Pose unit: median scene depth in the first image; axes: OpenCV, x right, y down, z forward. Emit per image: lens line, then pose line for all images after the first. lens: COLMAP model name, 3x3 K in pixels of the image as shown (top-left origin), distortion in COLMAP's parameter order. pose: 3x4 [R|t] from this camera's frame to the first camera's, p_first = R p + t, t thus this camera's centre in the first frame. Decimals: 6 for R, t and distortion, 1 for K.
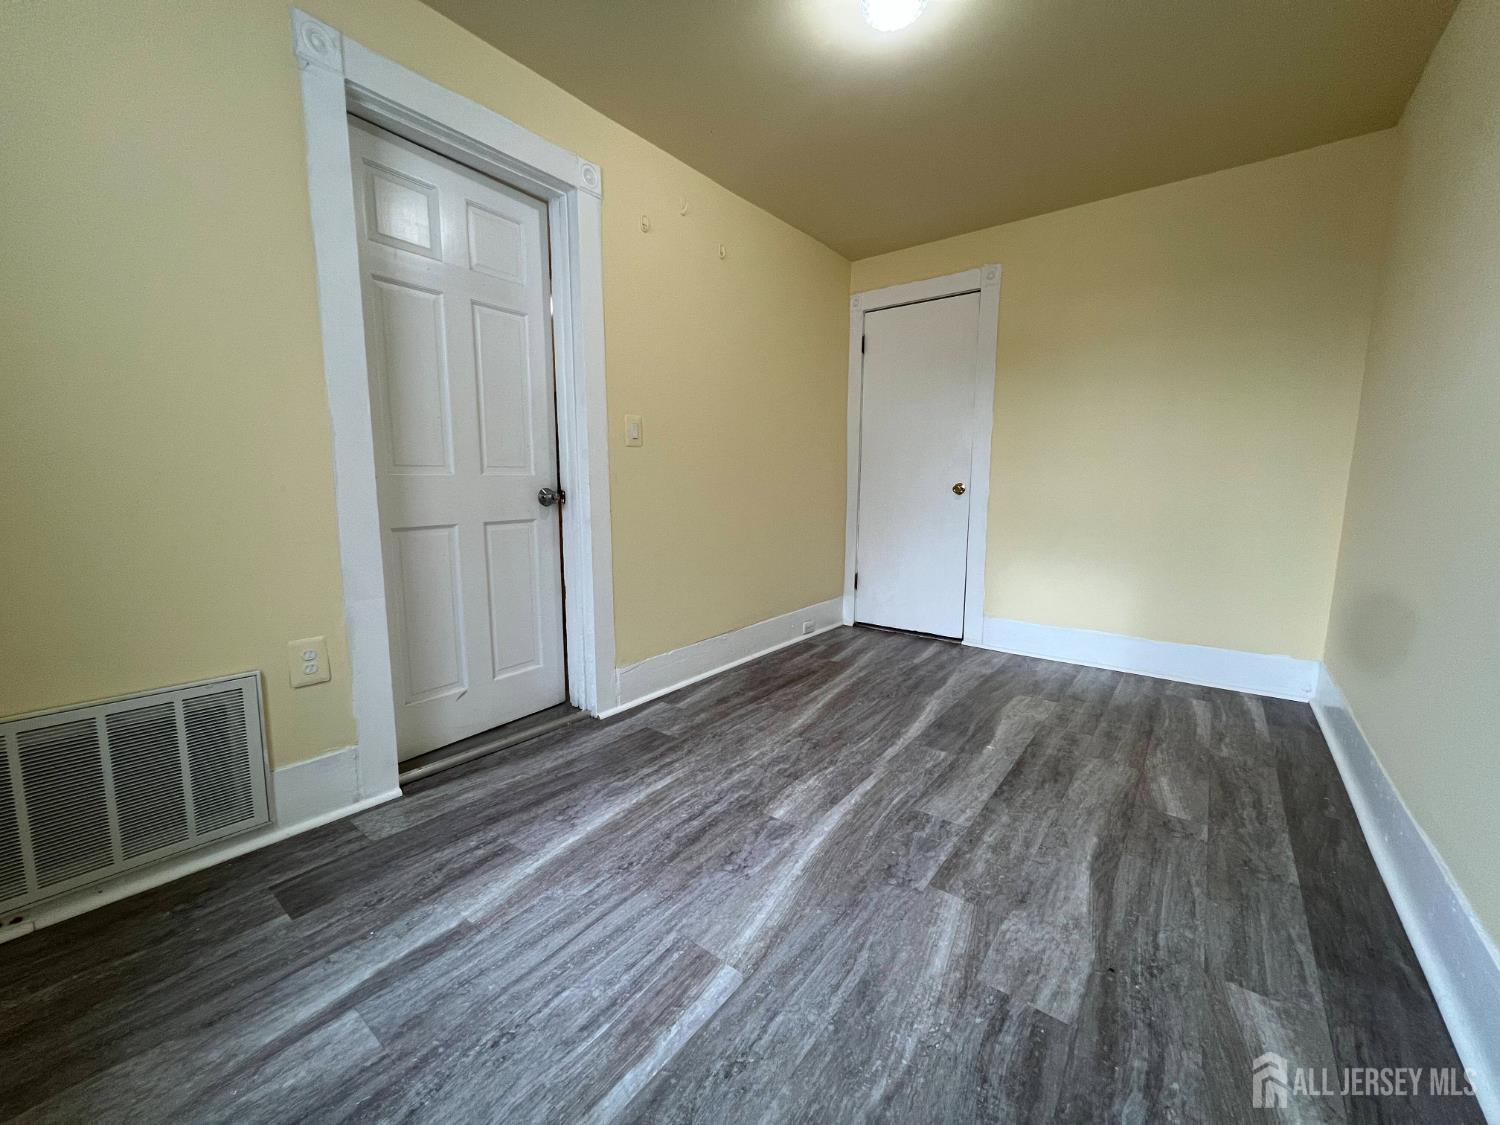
lens RADIAL K [[597.0, 0, 746.0], [0, 597.0, 558.1], [0, 0, 1]] dist [-0.004220, 0.001882]
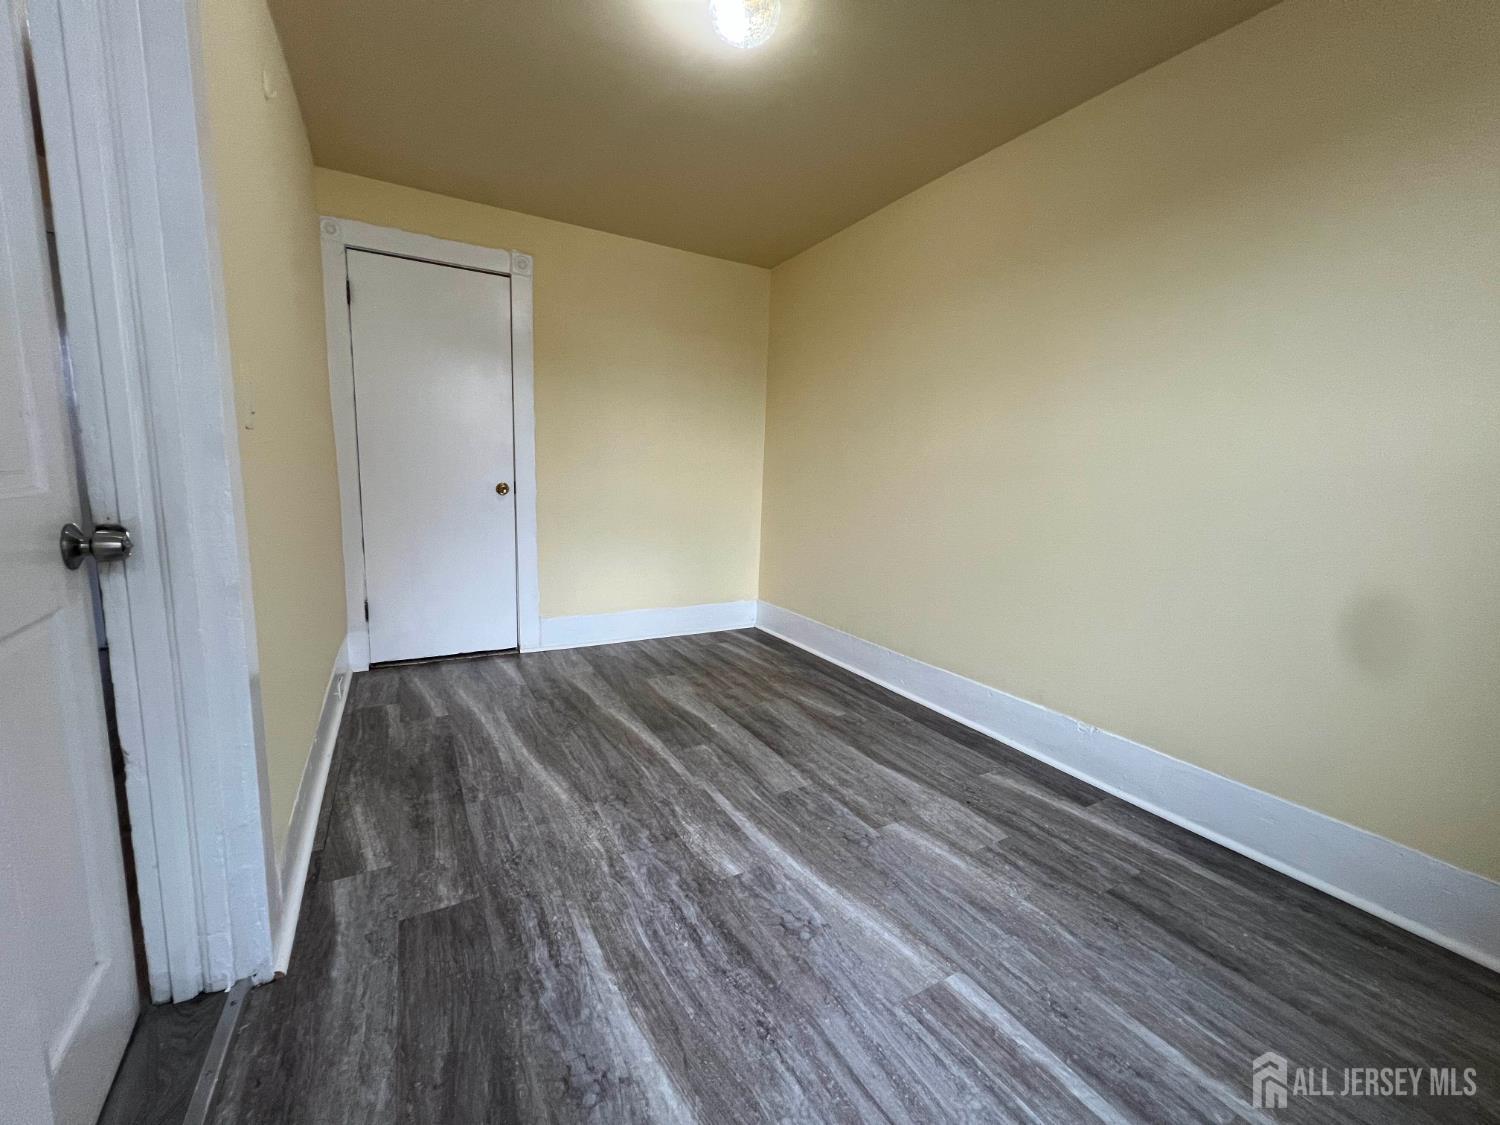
lens RADIAL K [[597.0, 0, 749.7], [0, 597.0, 557.6], [0, 0, 1]] dist [-0.004220, 0.001882]
pose [[0.385061, -0.119420, 0.915132, -0.621212], [0.088167, 0.991817, 0.092329, -0.109281], [-0.918670, 0.045133, 0.392439, 0.522180]]
